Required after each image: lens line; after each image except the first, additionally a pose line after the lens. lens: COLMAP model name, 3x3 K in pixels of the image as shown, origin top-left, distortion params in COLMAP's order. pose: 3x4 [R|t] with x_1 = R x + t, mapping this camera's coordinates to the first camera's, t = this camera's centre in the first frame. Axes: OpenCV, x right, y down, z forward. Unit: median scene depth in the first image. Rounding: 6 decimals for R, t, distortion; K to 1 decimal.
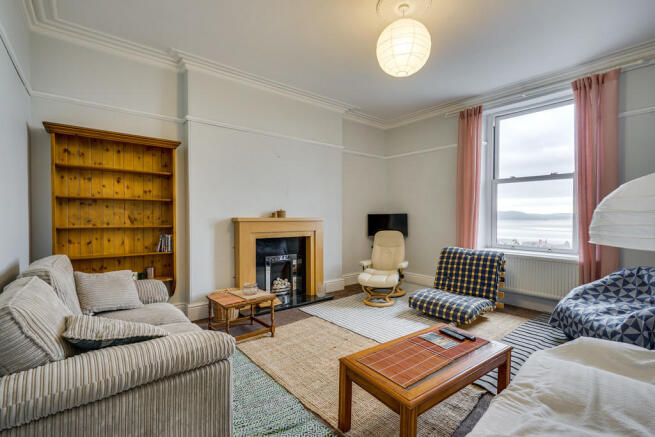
lens RADIAL K [[295.4, 0, 325.6], [0, 295.4, 220.6], [0, 0, 1]] dist [-0.012028, 0.001747]
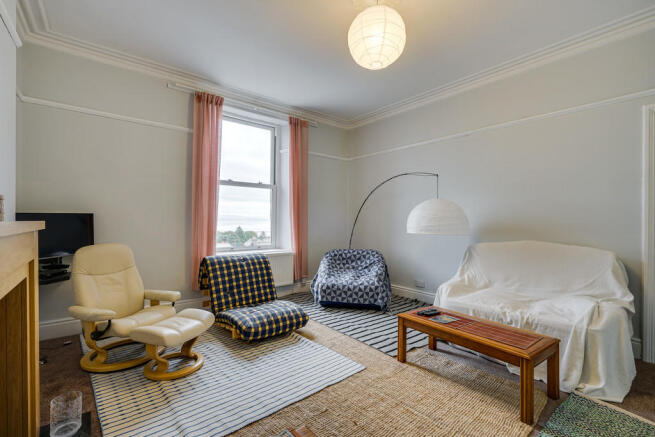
lens RADIAL K [[295.4, 0, 325.0], [0, 295.4, 219.5], [0, 0, 1]] dist [-0.012028, 0.001747]
pose [[-0.012654, -0.003272, 0.999915, -0.418135], [0.007362, 0.999967, 0.003366, -0.013084], [-0.999893, 0.007404, -0.012630, 0.738233]]
